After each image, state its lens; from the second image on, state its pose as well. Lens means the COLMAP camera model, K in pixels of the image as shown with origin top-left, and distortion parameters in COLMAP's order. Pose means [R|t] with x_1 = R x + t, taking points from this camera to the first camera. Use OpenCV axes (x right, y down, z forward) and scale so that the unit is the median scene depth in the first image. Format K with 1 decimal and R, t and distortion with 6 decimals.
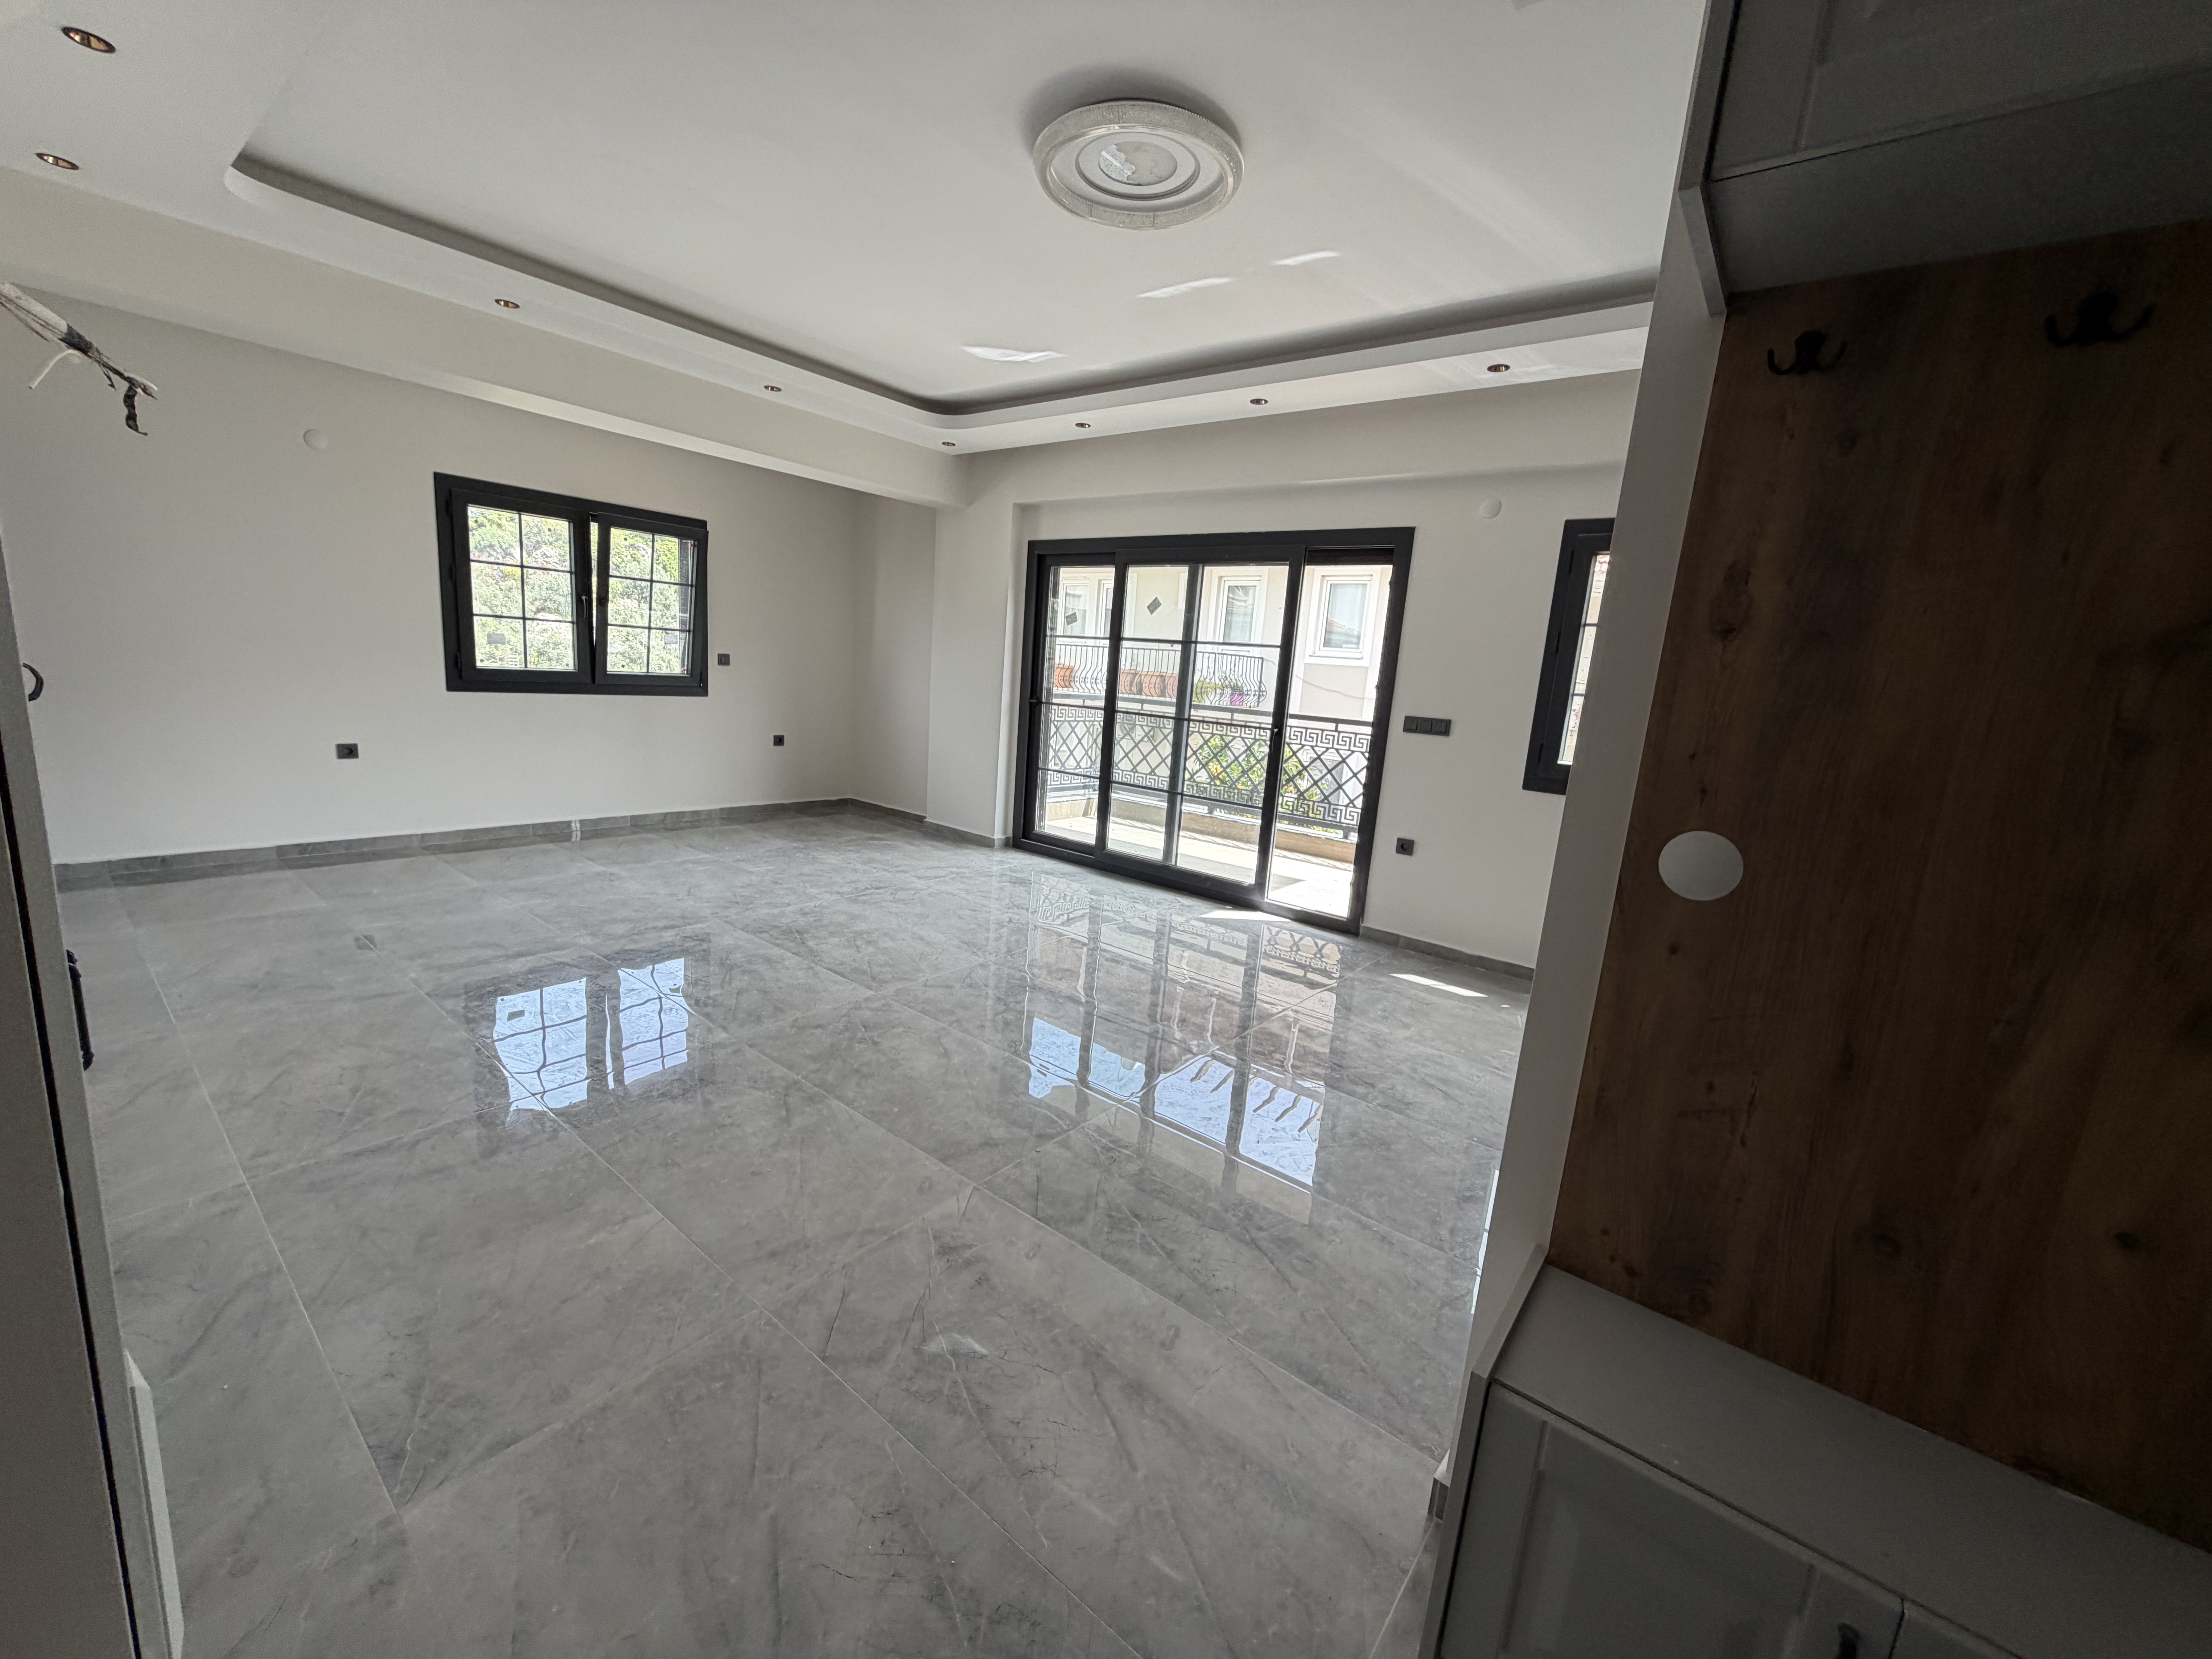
lens RADIAL K [[881.2, 0, 1106.0], [0, 881.2, 829.5], [0, 0, 1]] dist [-0.009304, -0.000098]
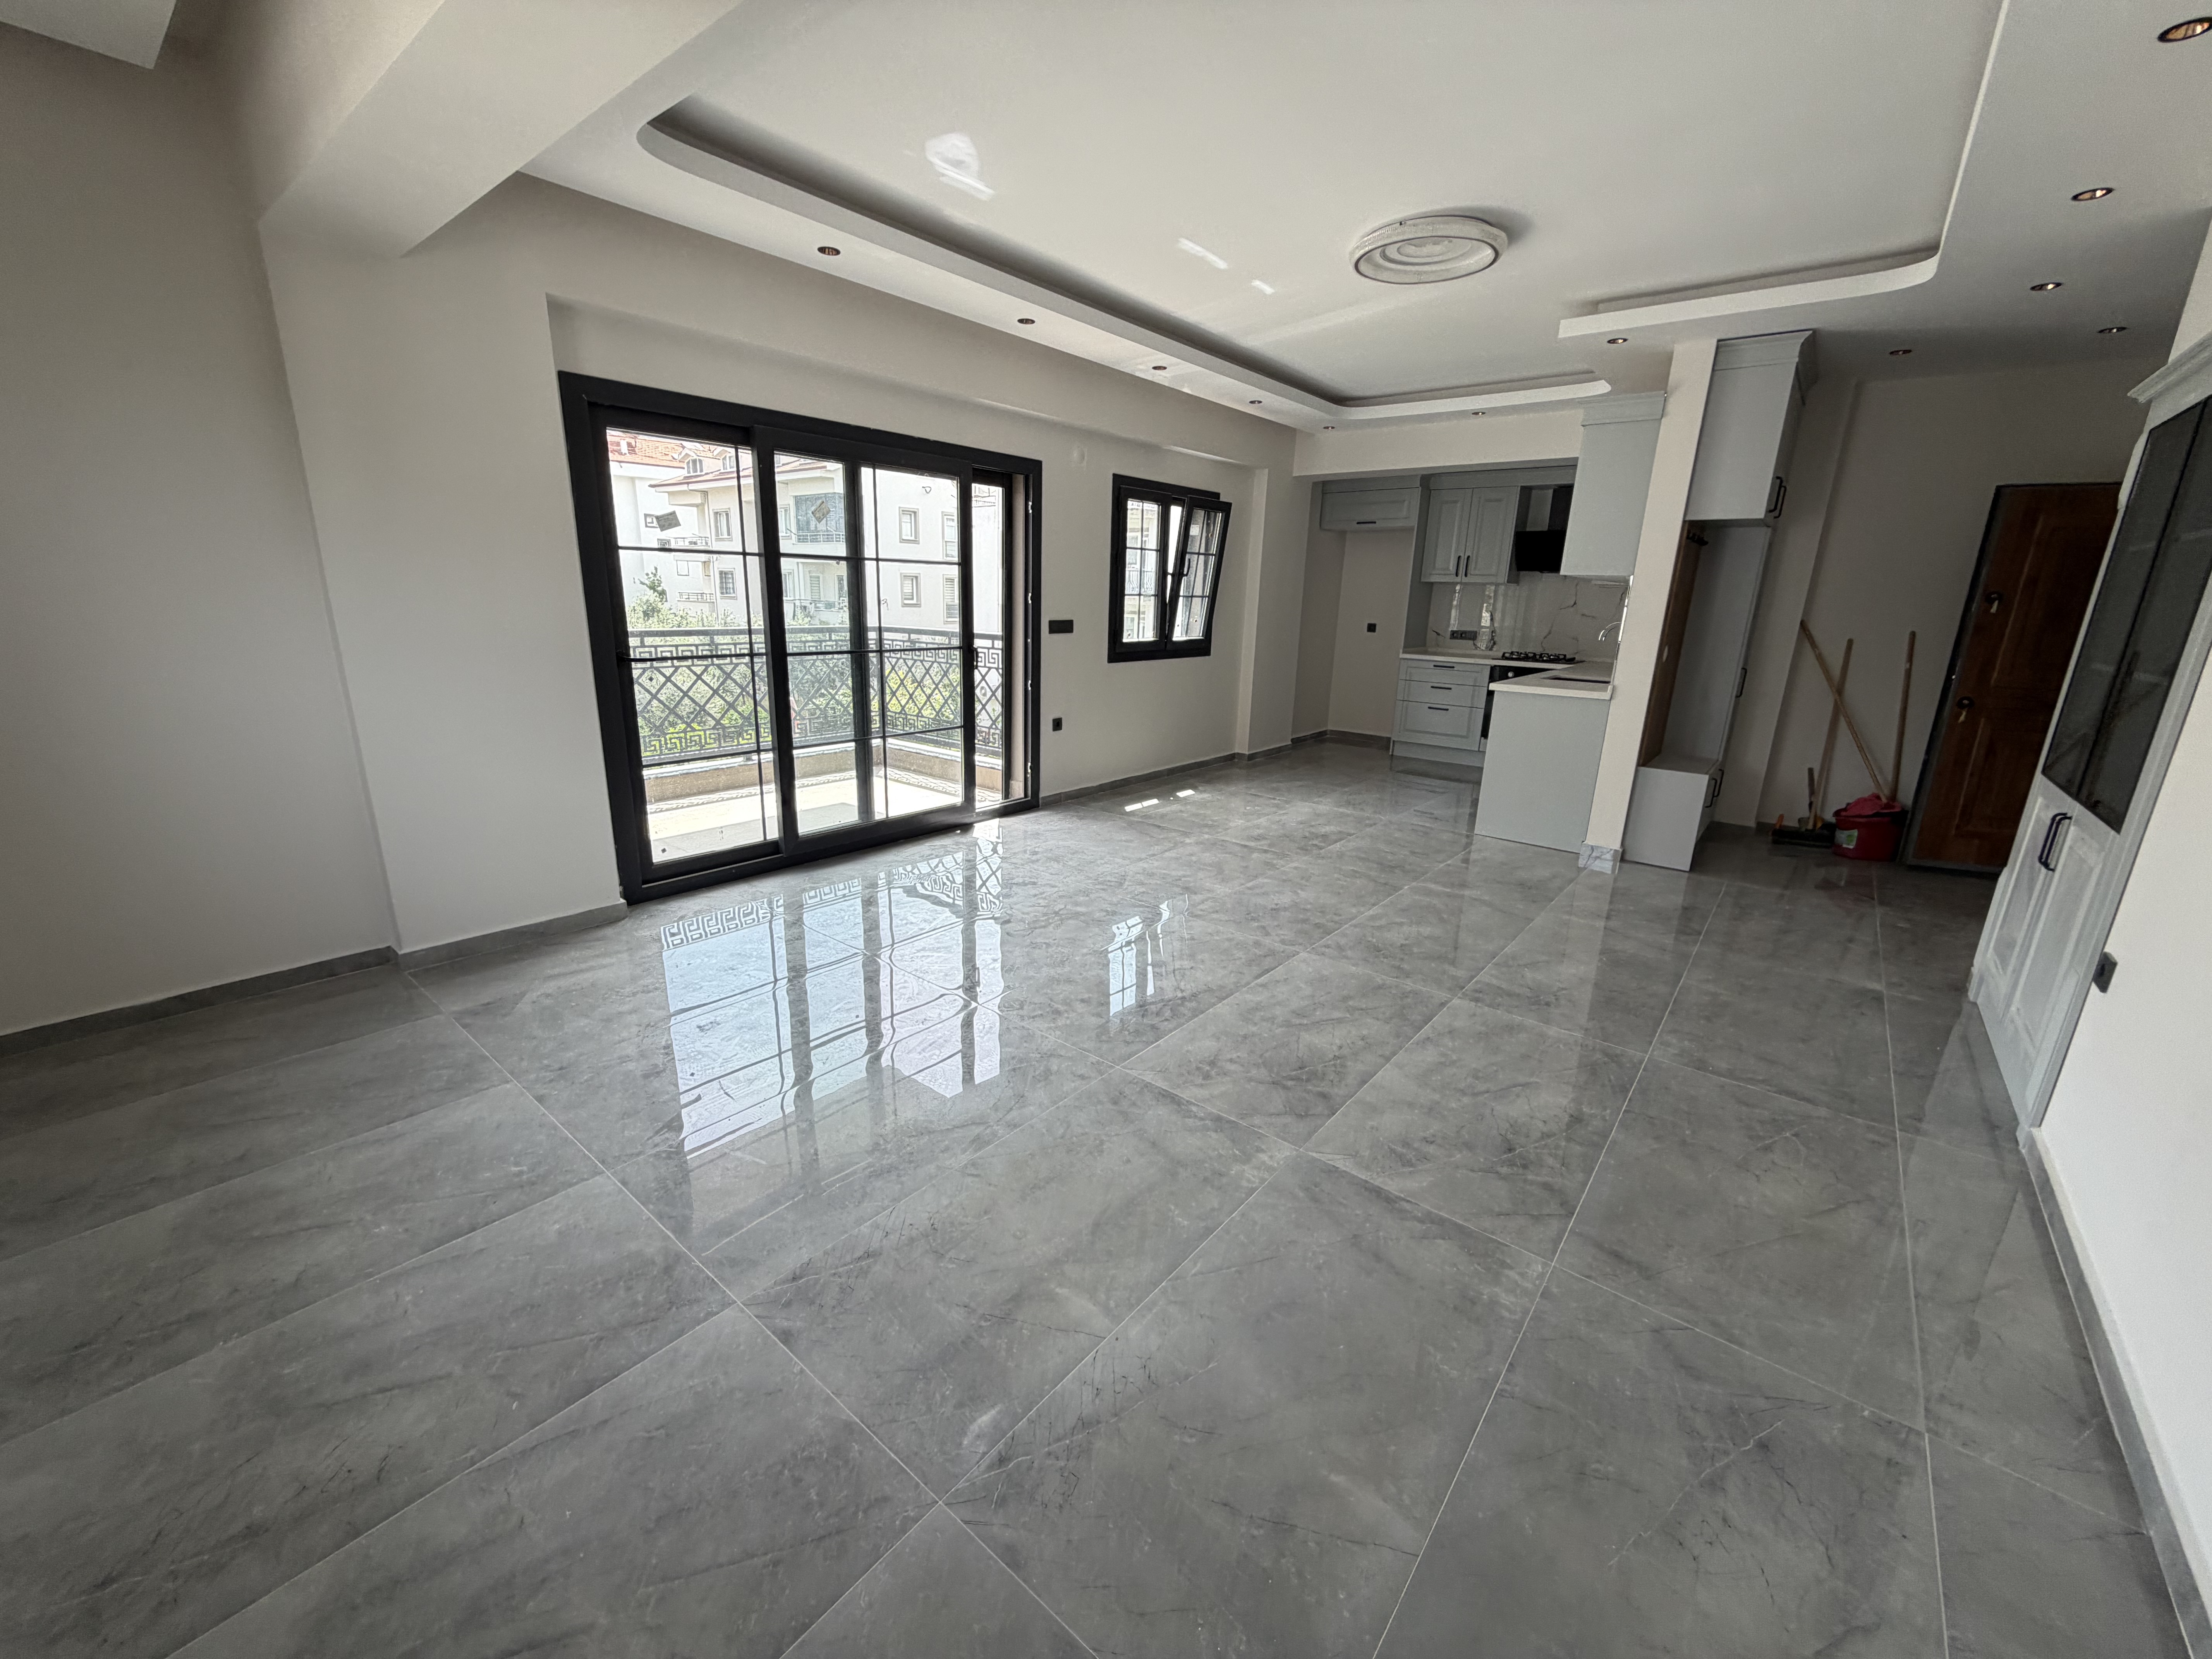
lens RADIAL K [[880.9, 0, 1097.4], [0, 880.9, 825.6], [0, 0, 1]] dist [-0.001081, 0.003219]
pose [[0.019723, -0.329223, 0.944046, -0.983458], [0.156607, 0.933592, 0.322306, -0.265263], [-0.987464, 0.141487, 0.069971, 0.948753]]
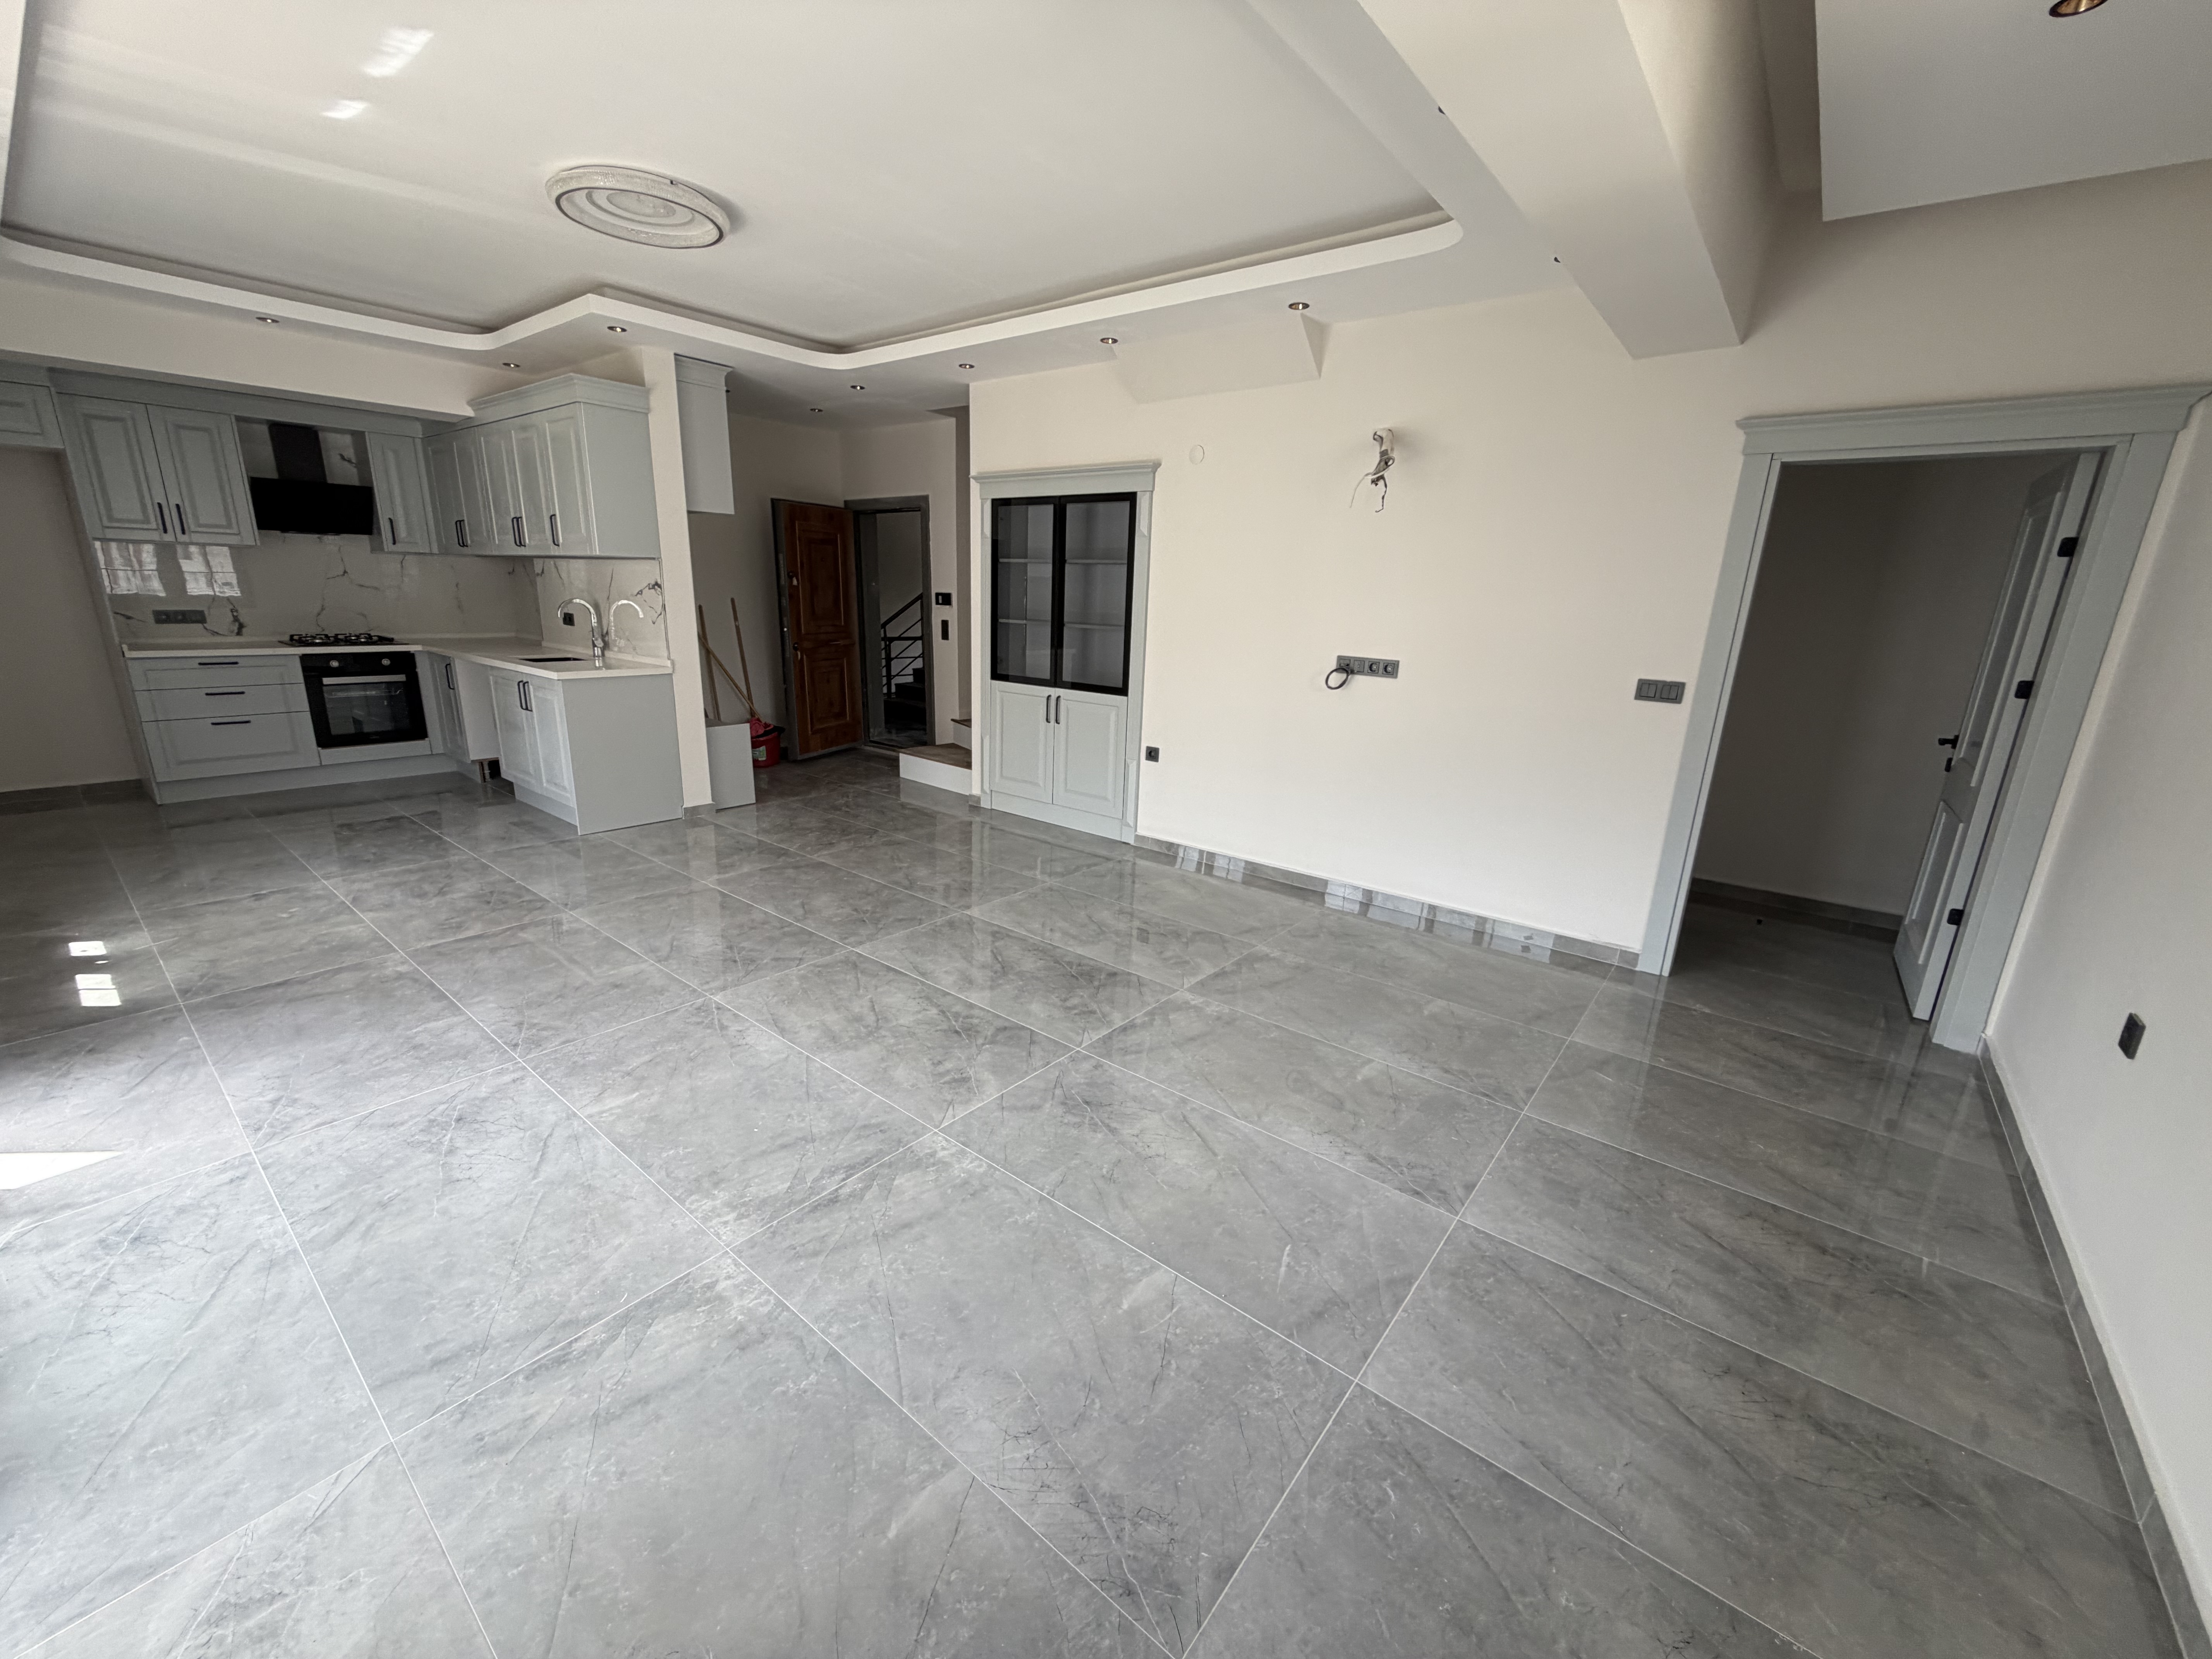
lens RADIAL K [[880.9, 0, 1097.4], [0, 880.9, 825.6], [0, 0, 1]] dist [-0.001081, 0.003219]
pose [[-0.994135, -0.106786, -0.017078, -0.426581], [-0.103724, 0.896868, 0.429964, -0.348569], [-0.030598, 0.429214, -0.902685, 1.546969]]
